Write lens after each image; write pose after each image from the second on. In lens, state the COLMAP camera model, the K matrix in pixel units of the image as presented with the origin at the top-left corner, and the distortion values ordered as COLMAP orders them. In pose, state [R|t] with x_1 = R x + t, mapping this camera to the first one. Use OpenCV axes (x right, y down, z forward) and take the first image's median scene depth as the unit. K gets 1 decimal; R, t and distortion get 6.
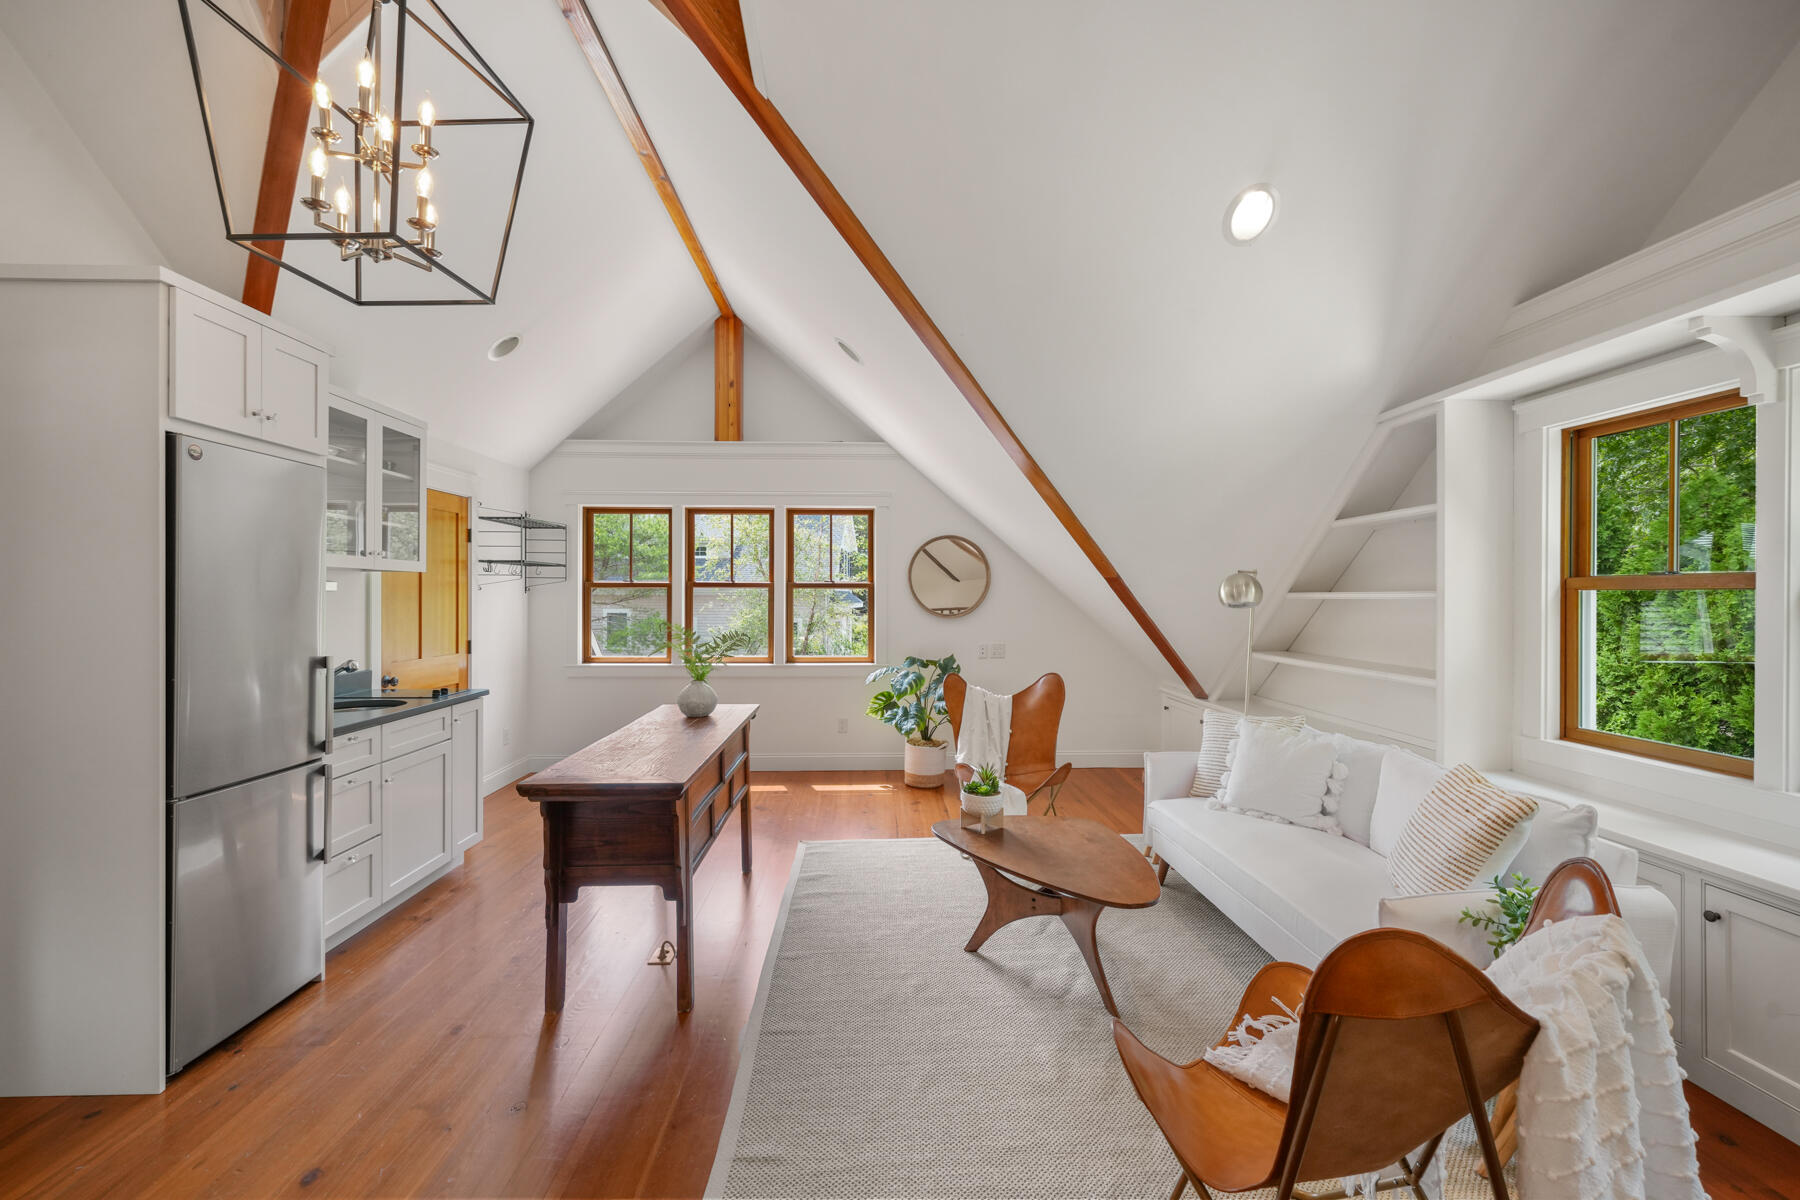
lens RADIAL K [[756.3, 0, 903.4], [0, 756.3, 597.2], [0, 0, 1]] dist [-0.001175, -0.000268]
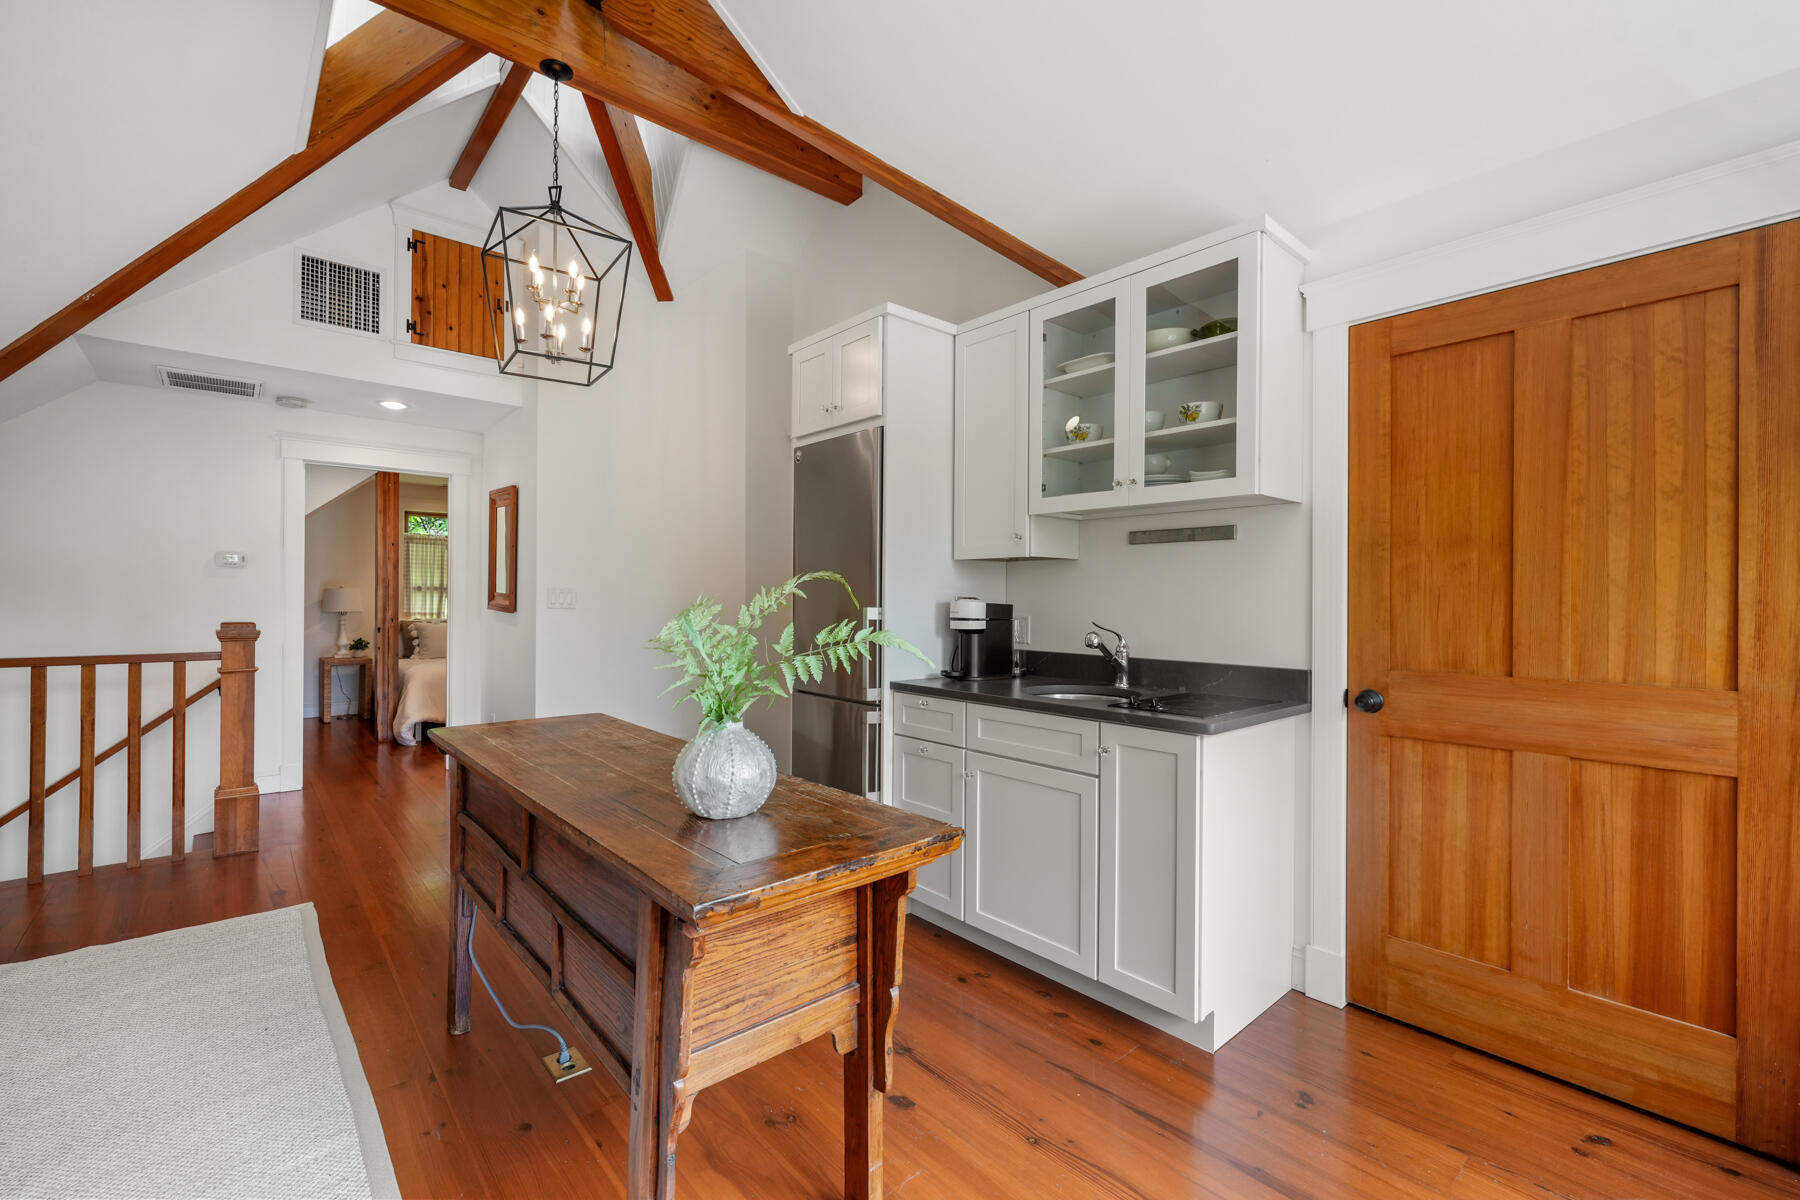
lens RADIAL K [[756.3, 0, 899.9], [0, 756.3, 598.3], [0, 0, 1]] dist [-0.001175, -0.000268]
pose [[-0.780670, -0.008006, -0.624892, -0.084230], [-0.009004, 0.999958, -0.001564, 0.040389], [0.624878, 0.004406, -0.780710, 1.120451]]
